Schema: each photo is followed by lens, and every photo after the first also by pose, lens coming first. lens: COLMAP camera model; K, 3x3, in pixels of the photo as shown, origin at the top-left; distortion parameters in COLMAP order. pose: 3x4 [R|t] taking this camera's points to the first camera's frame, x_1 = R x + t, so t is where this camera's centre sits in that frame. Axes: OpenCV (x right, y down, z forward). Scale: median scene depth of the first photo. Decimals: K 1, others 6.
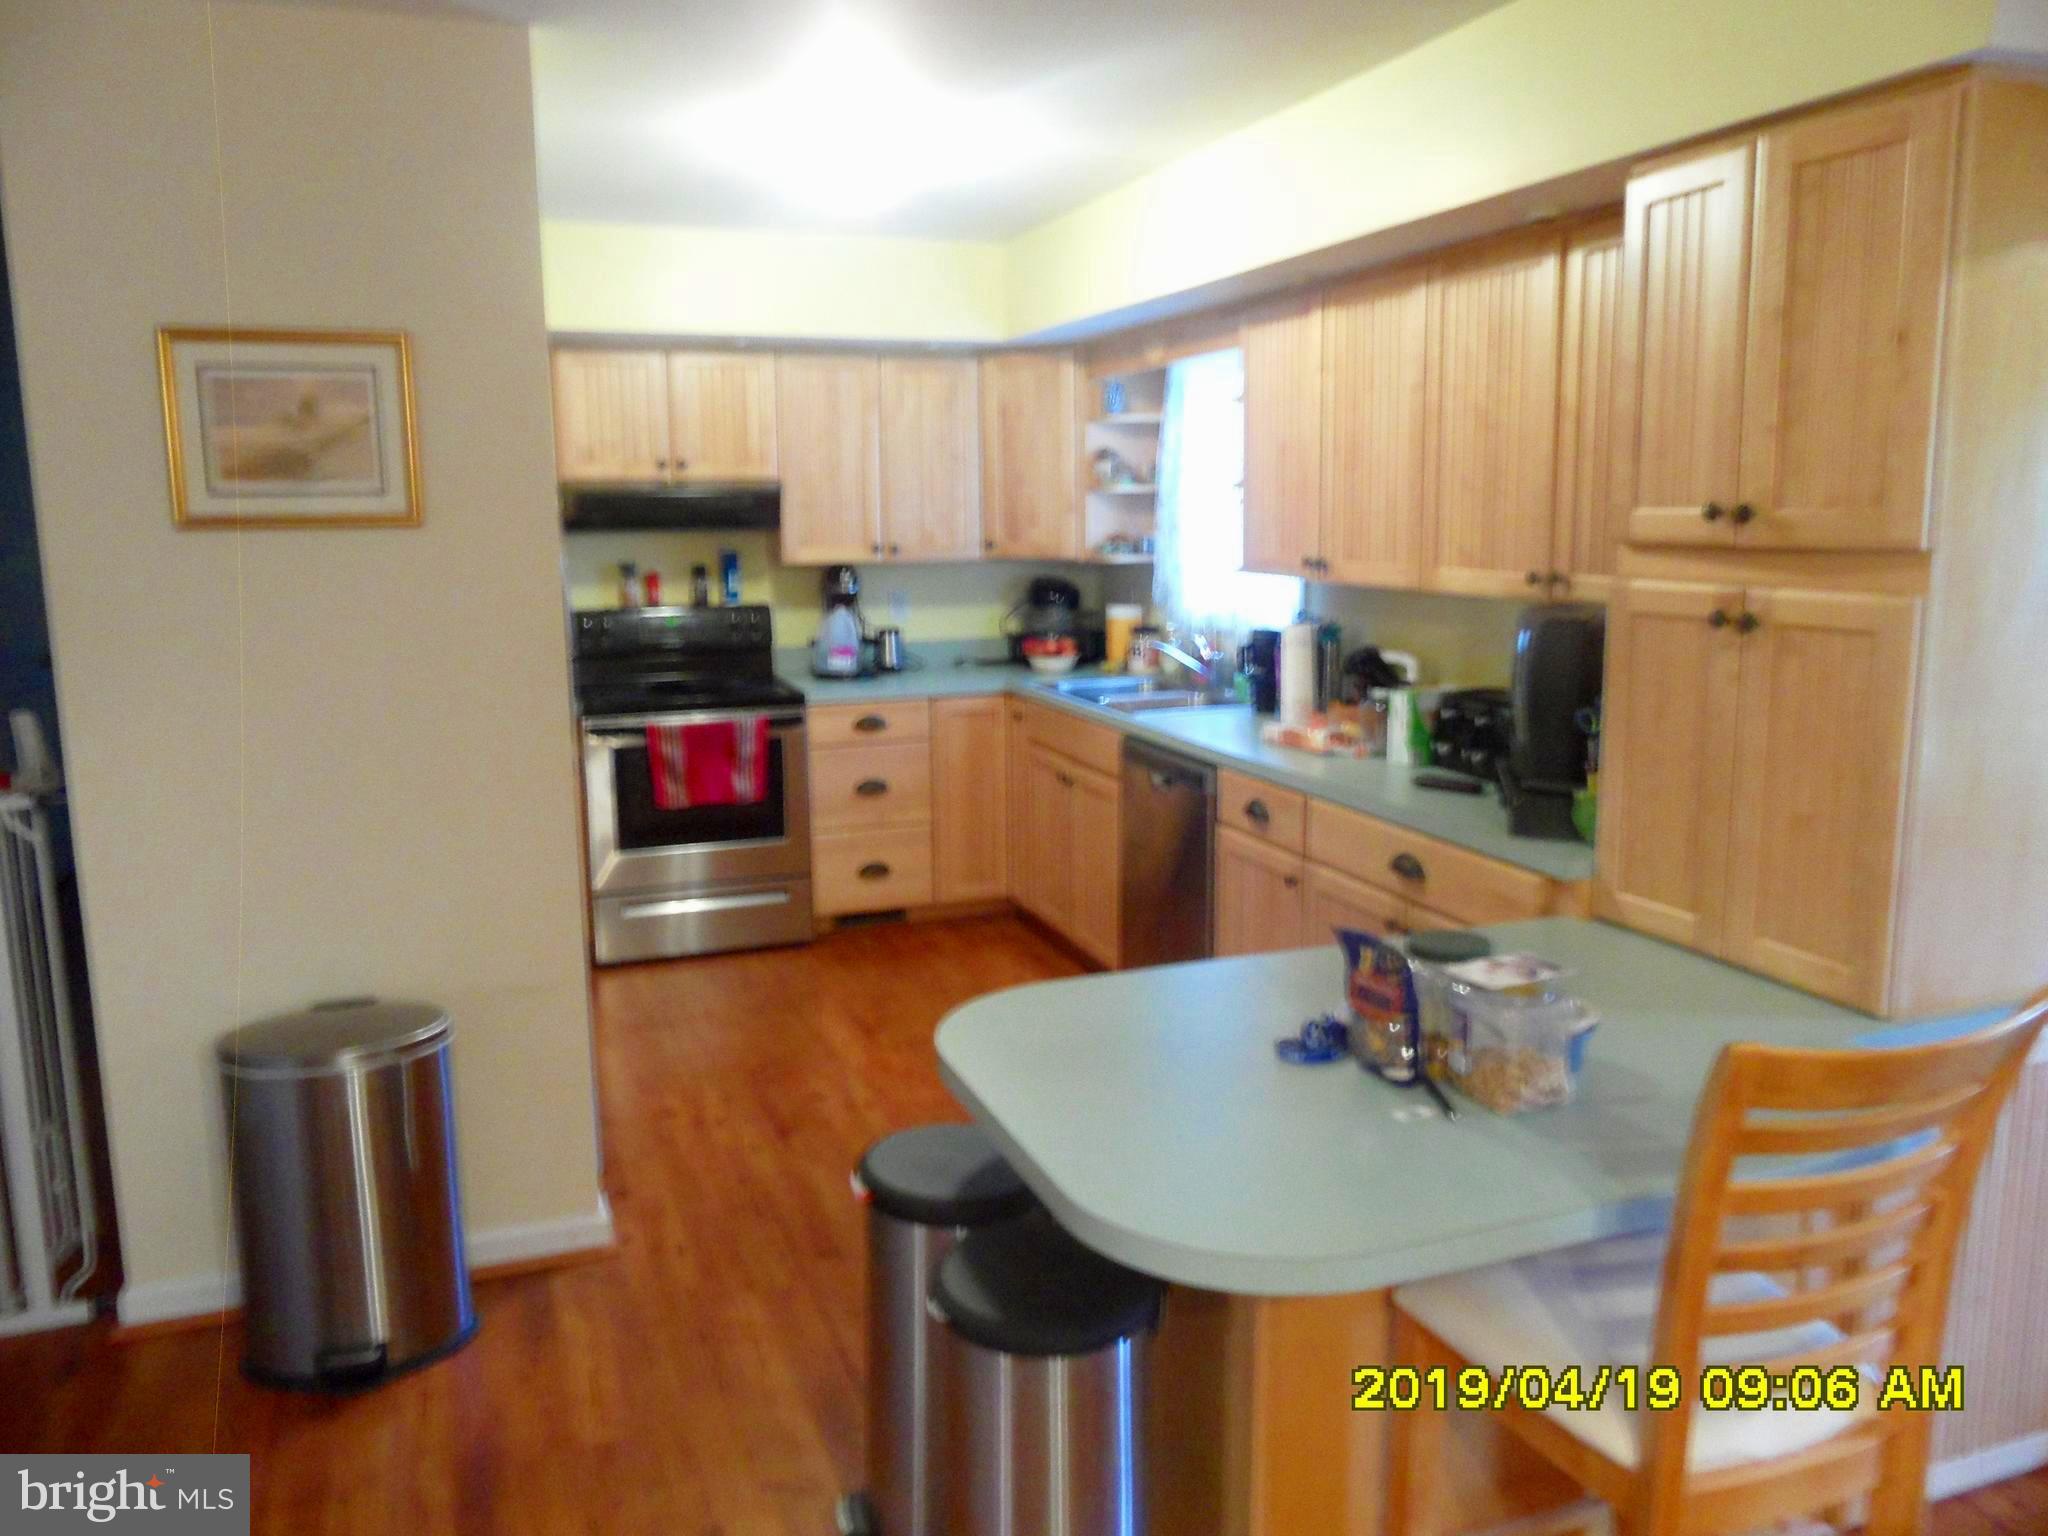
lens RADIAL K [[1504.6, 0, 997.2], [0, 1504.6, 751.1], [0, 0, 1]] dist [-0.011634, -0.001935]
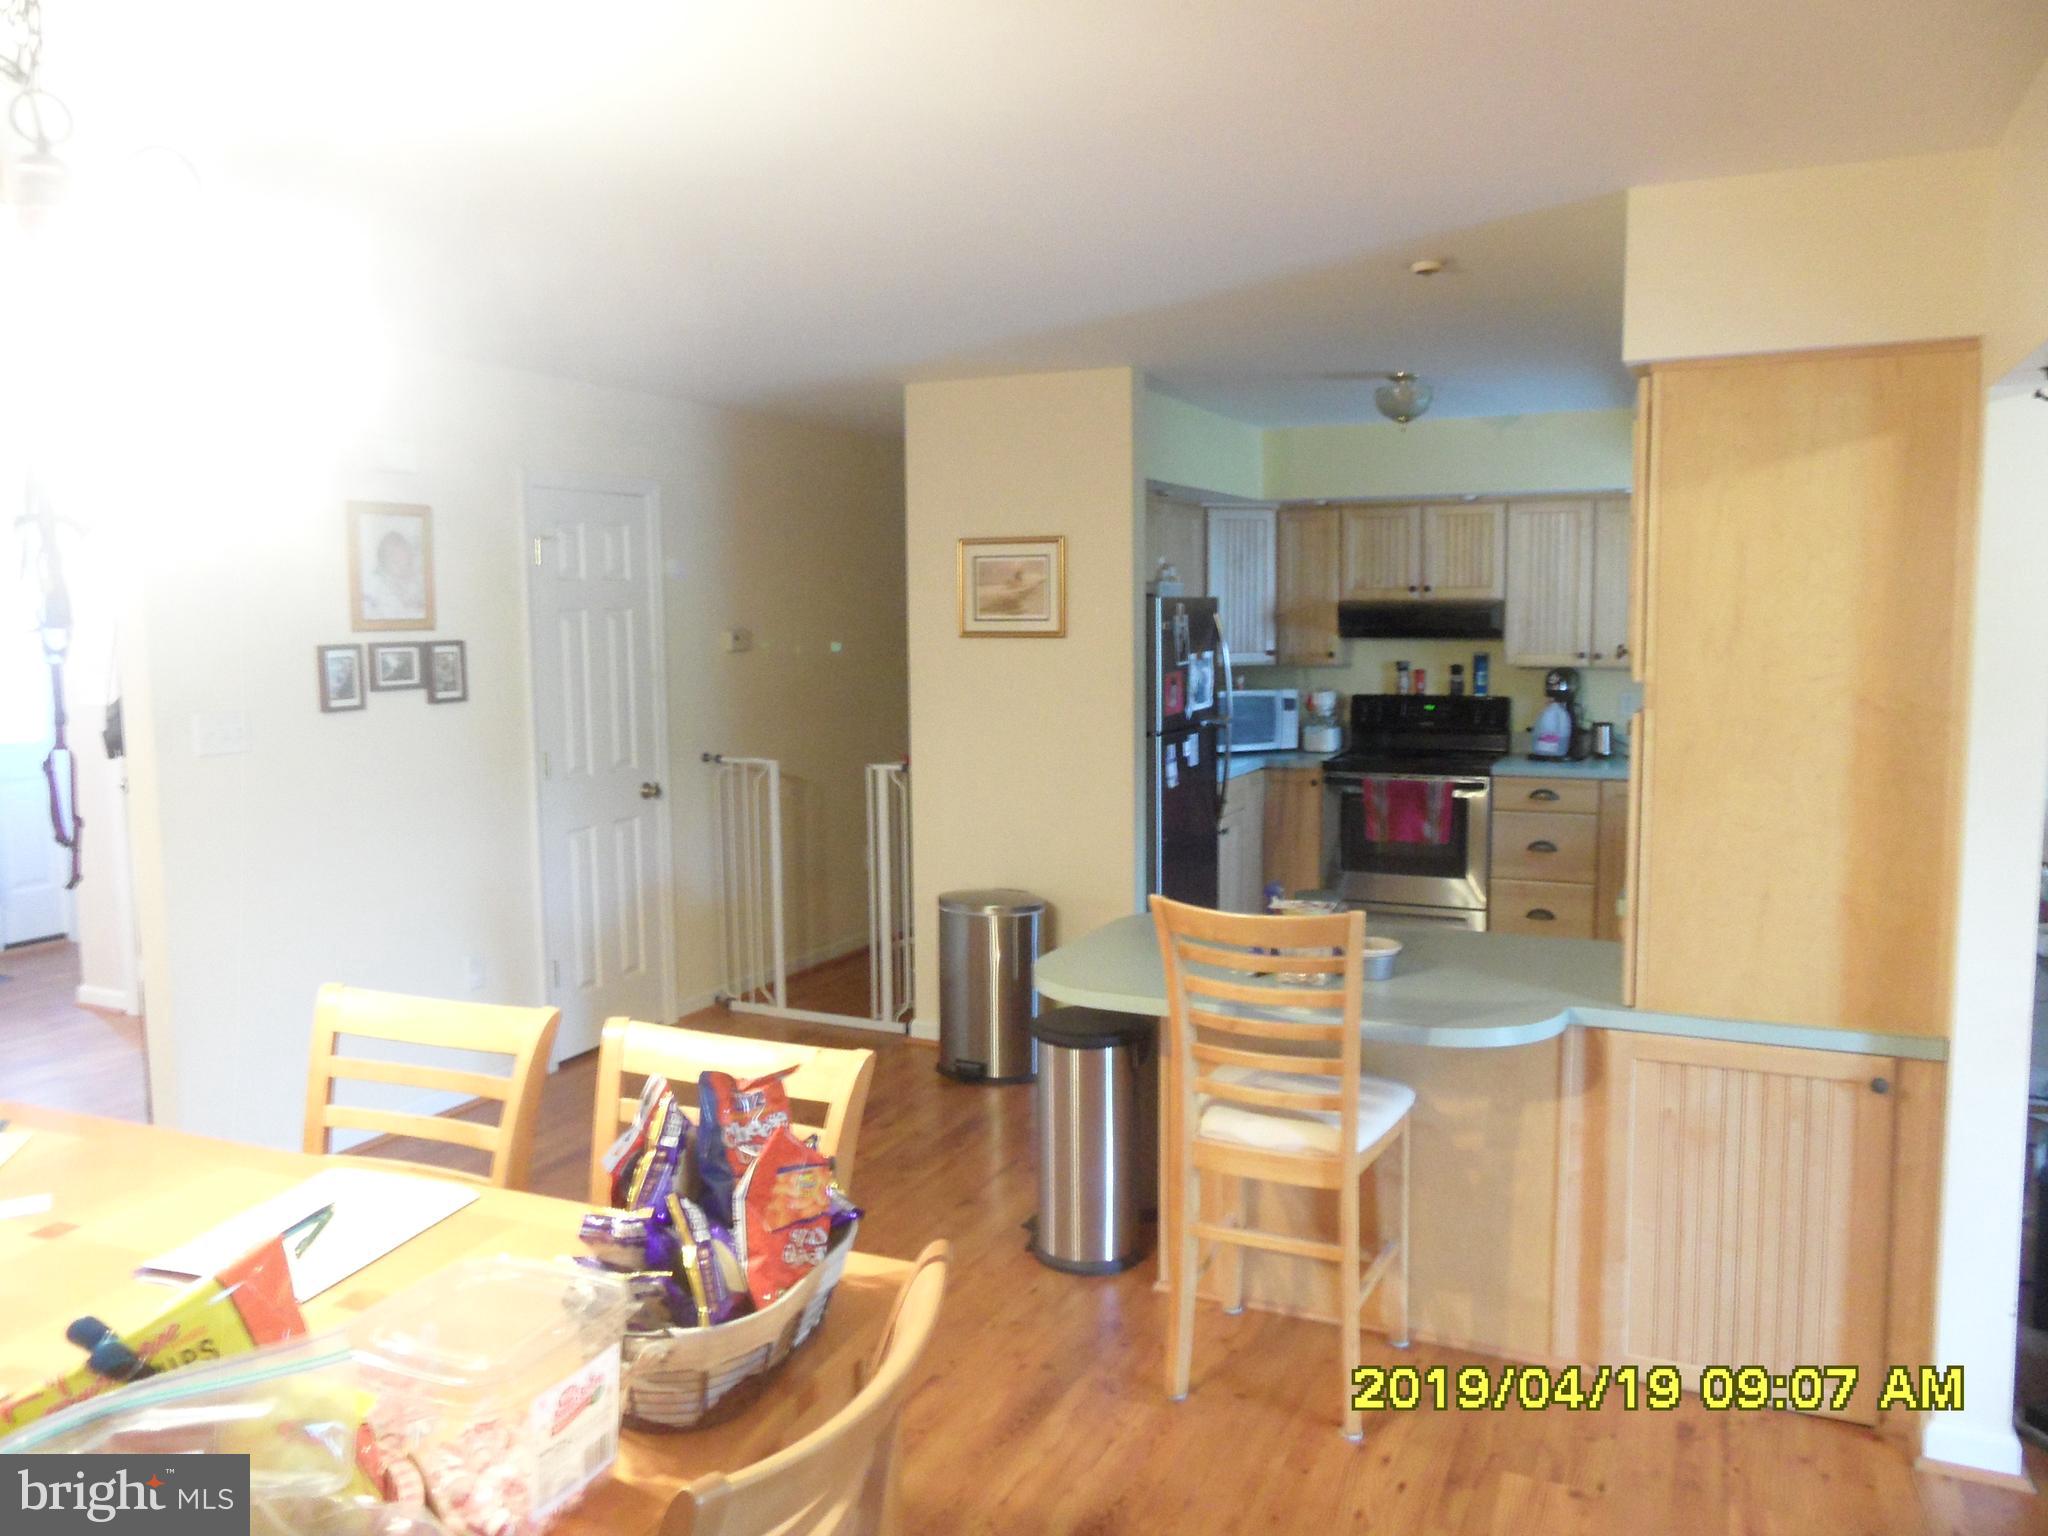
lens RADIAL K [[1504.6, 0, 1007.3], [0, 1504.6, 745.4], [0, 0, 1]] dist [-0.011634, -0.001935]
pose [[0.714819, 0.067746, -0.696020, 0.465392], [-0.112347, 0.993493, -0.018681, 0.013558], [0.690226, 0.091549, 0.717779, -0.199843]]
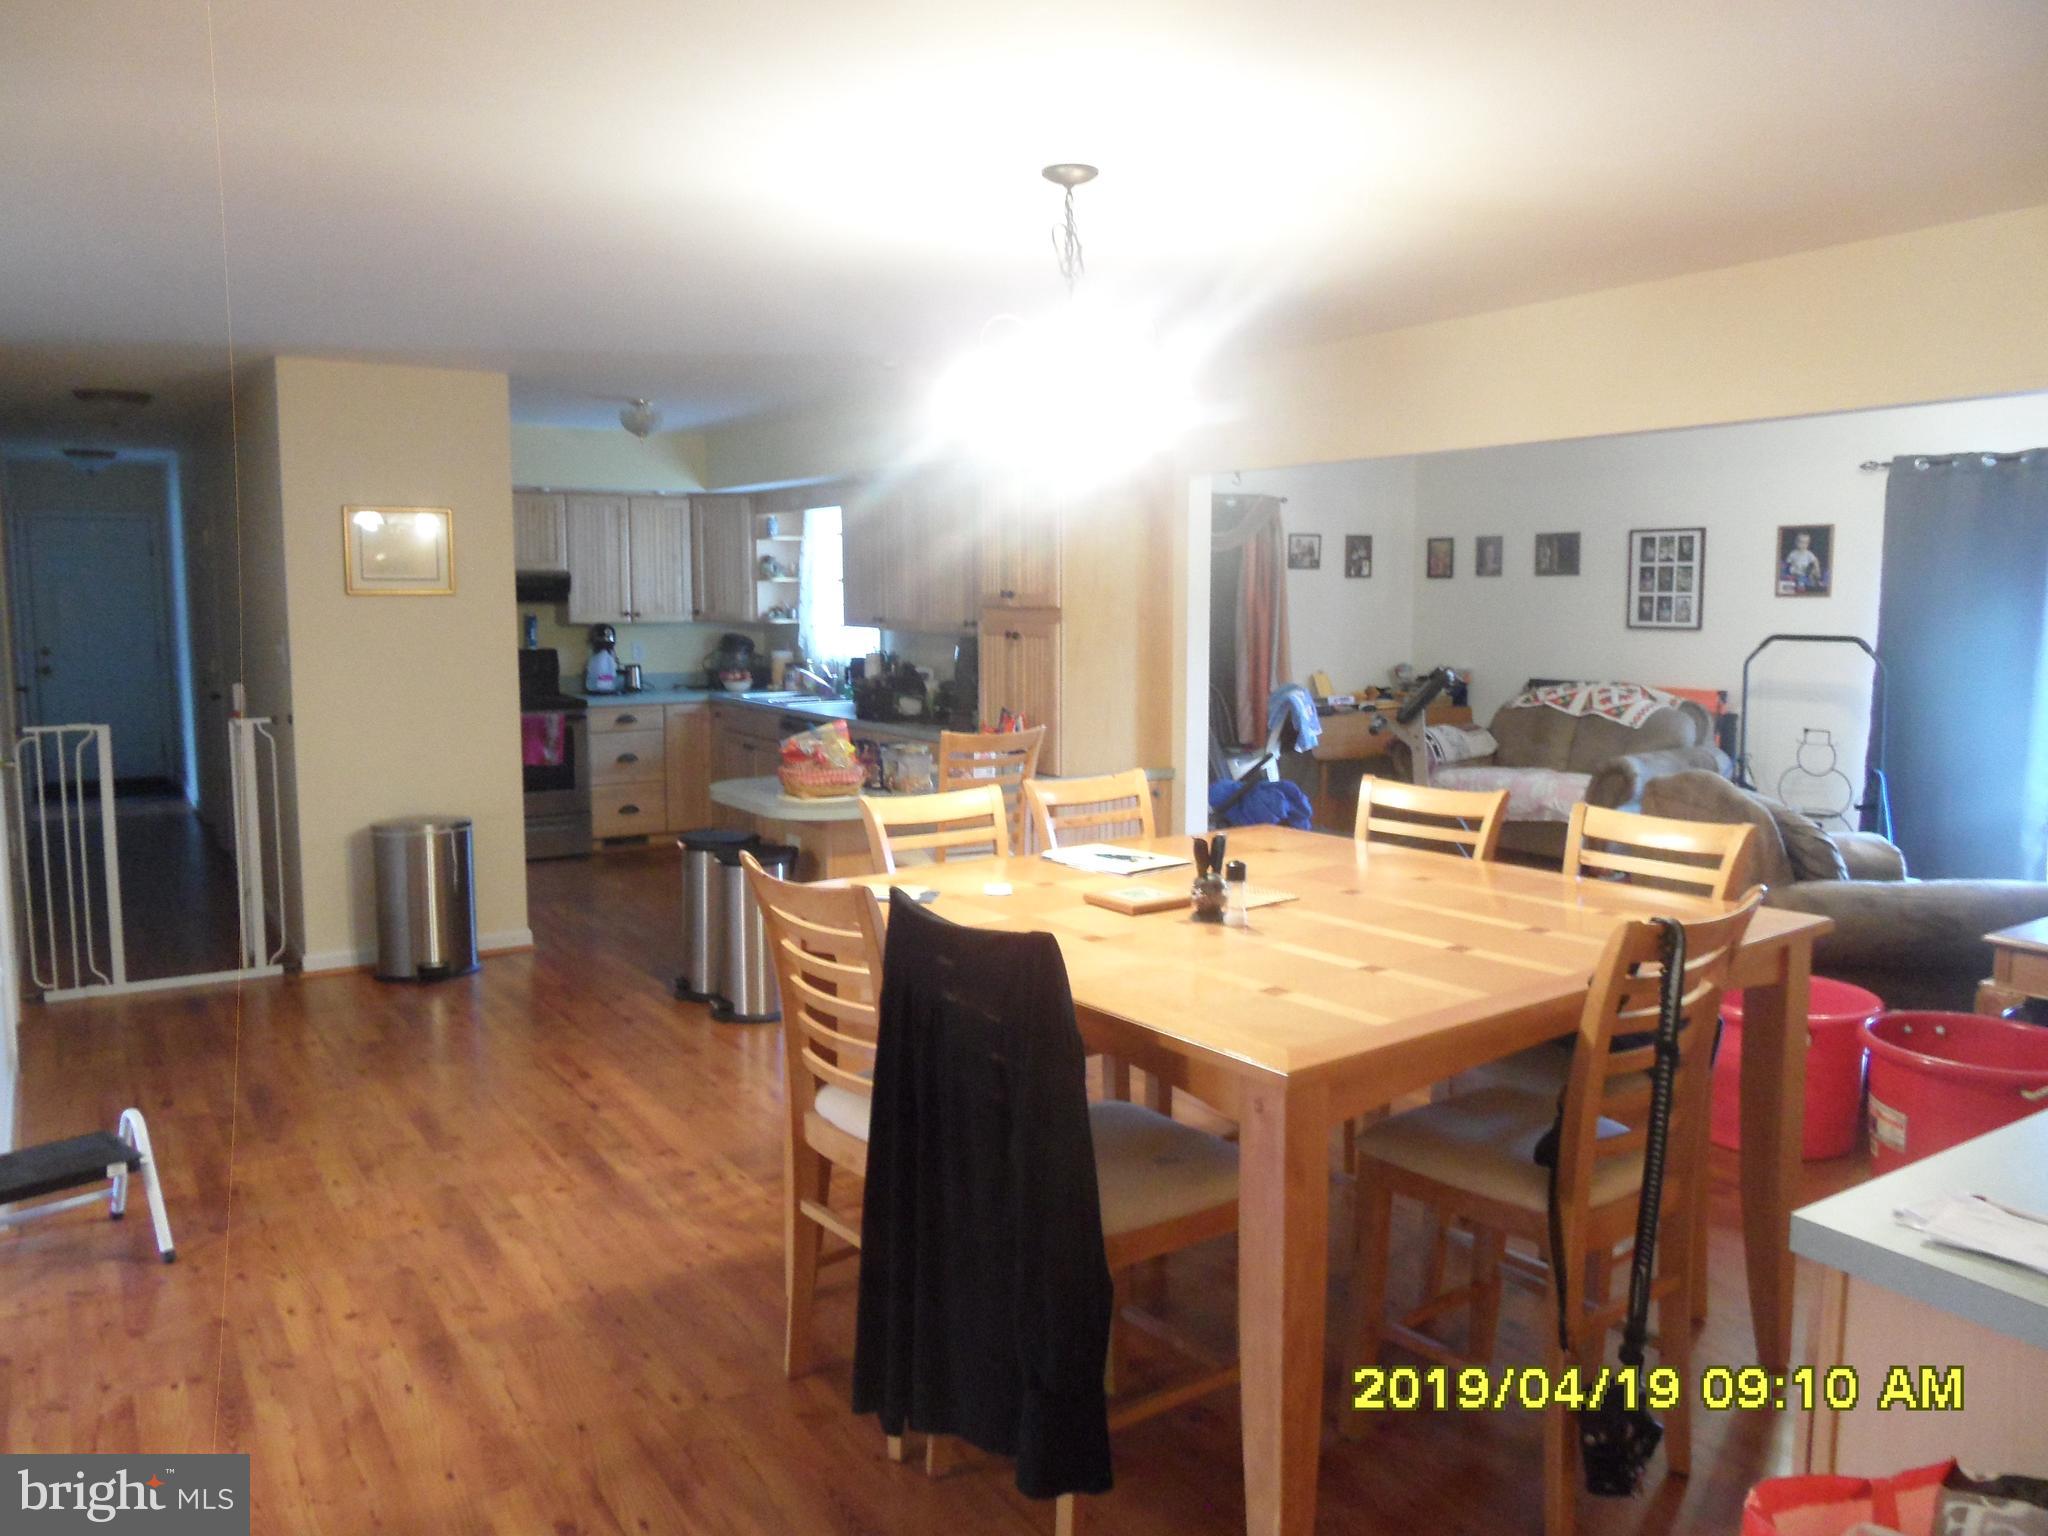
lens RADIAL K [[1504.6, 0, 1019.9], [0, 1504.6, 762.7], [0, 0, 1]] dist [-0.011634, -0.001935]
pose [[0.972152, -0.015659, 0.233827, -0.052375], [0.026750, 0.998659, -0.044333, 0.114642], [-0.232819, 0.049354, 0.971267, -0.702054]]
